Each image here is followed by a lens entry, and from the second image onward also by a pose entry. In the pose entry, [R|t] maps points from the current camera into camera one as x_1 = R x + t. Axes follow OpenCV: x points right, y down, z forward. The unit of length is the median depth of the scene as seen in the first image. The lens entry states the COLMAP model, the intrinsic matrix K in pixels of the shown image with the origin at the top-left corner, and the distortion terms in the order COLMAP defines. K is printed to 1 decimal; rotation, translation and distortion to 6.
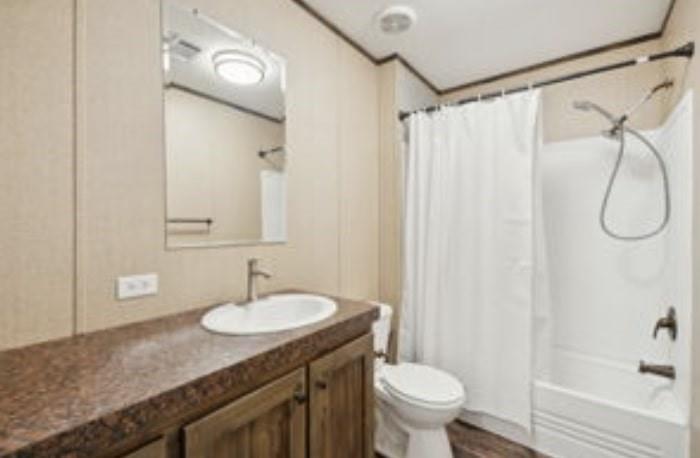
lens RADIAL K [[283.7, 0, 349.2], [0, 283.7, 223.3], [0, 0, 1]] dist [0.013857, -0.000998]
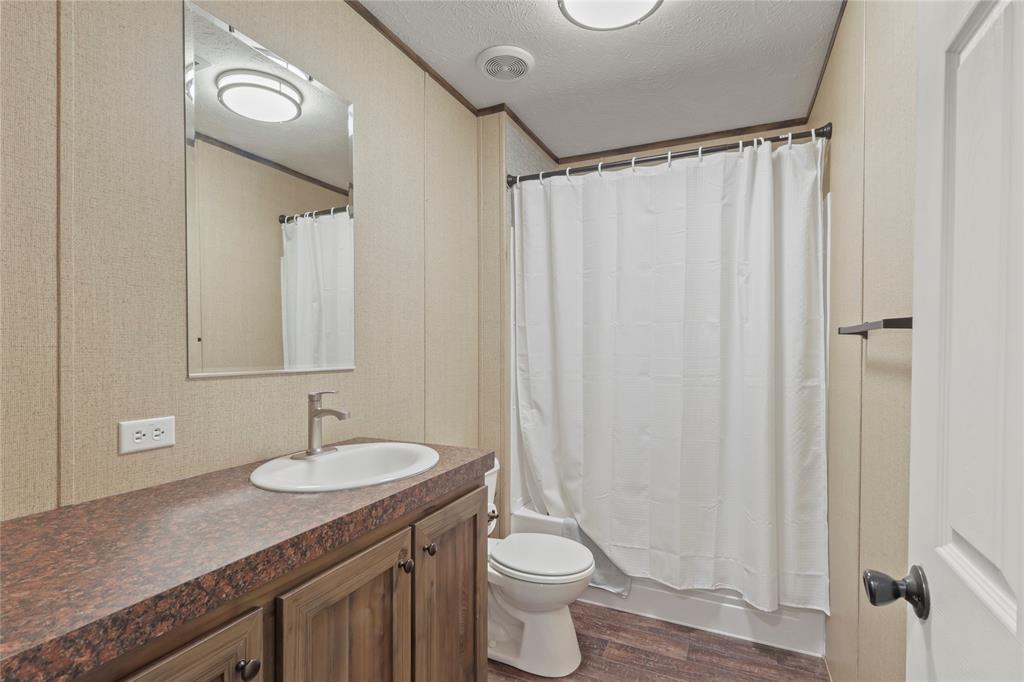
lens RADIAL K [[478.8, 0, 505.1], [0, 478.8, 347.3], [0, 0, 1]] dist [-0.002551, 0.003566]
pose [[0.972587, 0.000025, 0.232540, -0.182456], [-0.001787, 0.999971, 0.007364, 0.006356], [-0.232533, -0.007578, 0.972559, -0.280983]]
